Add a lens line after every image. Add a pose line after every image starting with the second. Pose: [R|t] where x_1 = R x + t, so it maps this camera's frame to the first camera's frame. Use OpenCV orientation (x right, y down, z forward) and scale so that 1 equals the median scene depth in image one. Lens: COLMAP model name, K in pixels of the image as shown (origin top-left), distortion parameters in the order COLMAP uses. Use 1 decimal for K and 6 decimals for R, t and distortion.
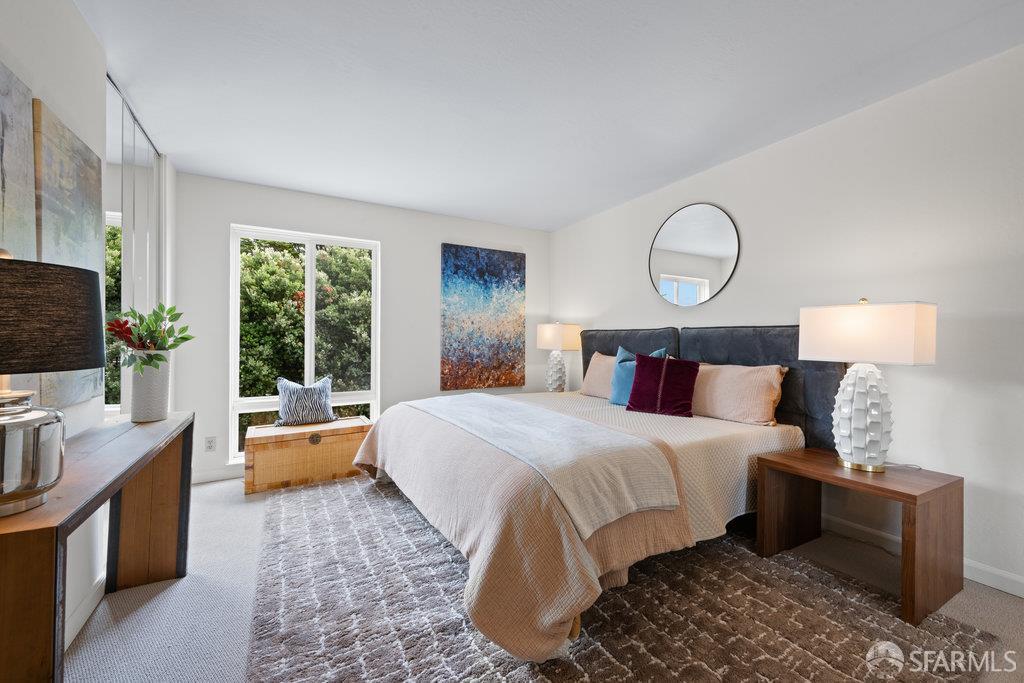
lens RADIAL K [[401.8, 0, 516.5], [0, 401.8, 341.5], [0, 0, 1]] dist [-0.000466, -0.000087]
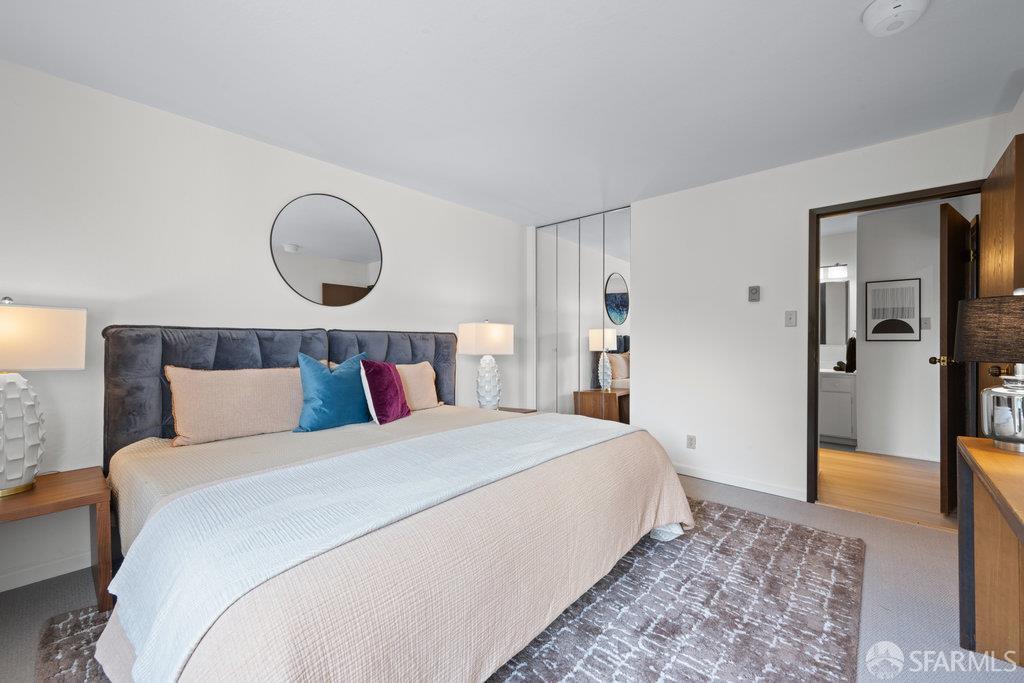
lens RADIAL K [[414.5, 0, 512.0], [0, 414.5, 341.5], [0, 0, 1]] dist [0.000153, -0.000002]
pose [[-0.313874, -0.002222, 0.949462, -0.769353], [0.005210, 0.999978, 0.004062, -0.011258], [-0.949450, 0.006222, -0.313856, 1.220527]]
